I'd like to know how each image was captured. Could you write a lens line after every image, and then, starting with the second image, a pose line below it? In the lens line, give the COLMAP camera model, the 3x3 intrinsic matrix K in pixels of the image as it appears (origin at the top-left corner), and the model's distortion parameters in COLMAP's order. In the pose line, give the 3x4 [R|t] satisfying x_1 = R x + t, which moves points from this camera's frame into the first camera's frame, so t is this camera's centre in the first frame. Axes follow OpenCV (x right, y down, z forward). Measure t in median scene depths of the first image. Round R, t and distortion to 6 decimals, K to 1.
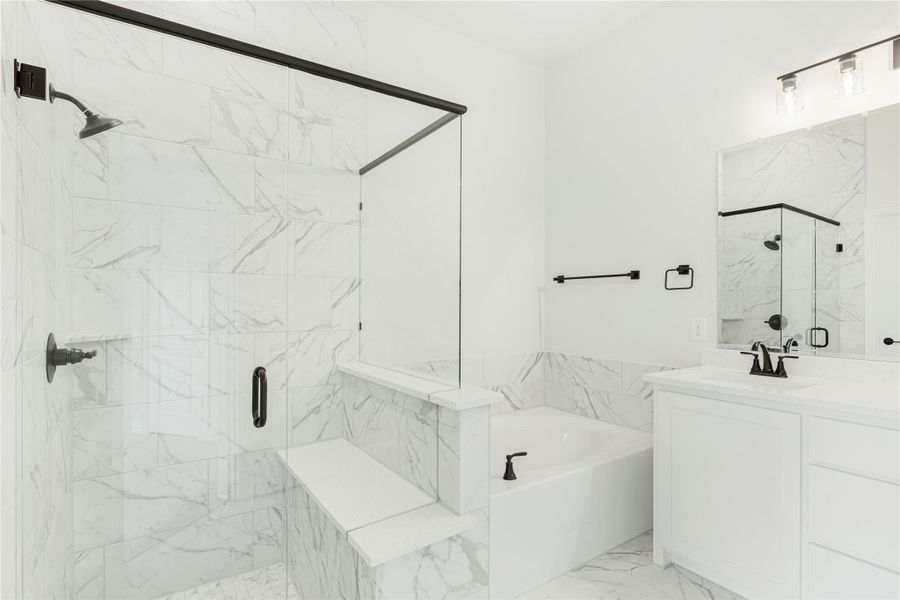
lens RADIAL K [[427.9, 0, 451.7], [0, 427.9, 305.8], [0, 0, 1]] dist [-0.000666, 0.000384]
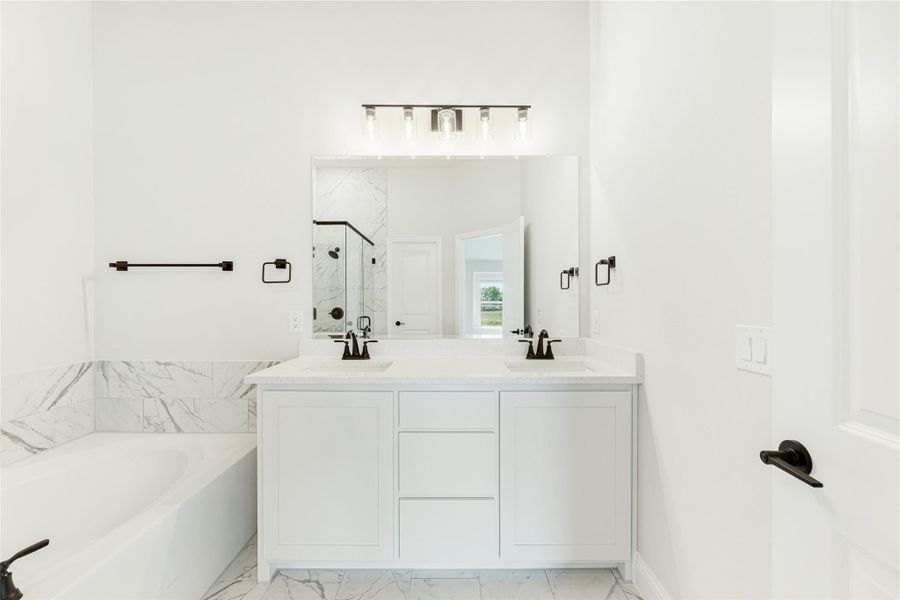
lens RADIAL K [[362.7, 0, 451.1], [0, 362.7, 305.2], [0, 0, 1]] dist [0.004382, 0.000023]
pose [[0.553963, -0.008404, 0.832499, 0.037373], [0.000942, 0.999955, 0.009467, 0.004529], [-0.832541, -0.004460, 0.553946, 0.143230]]
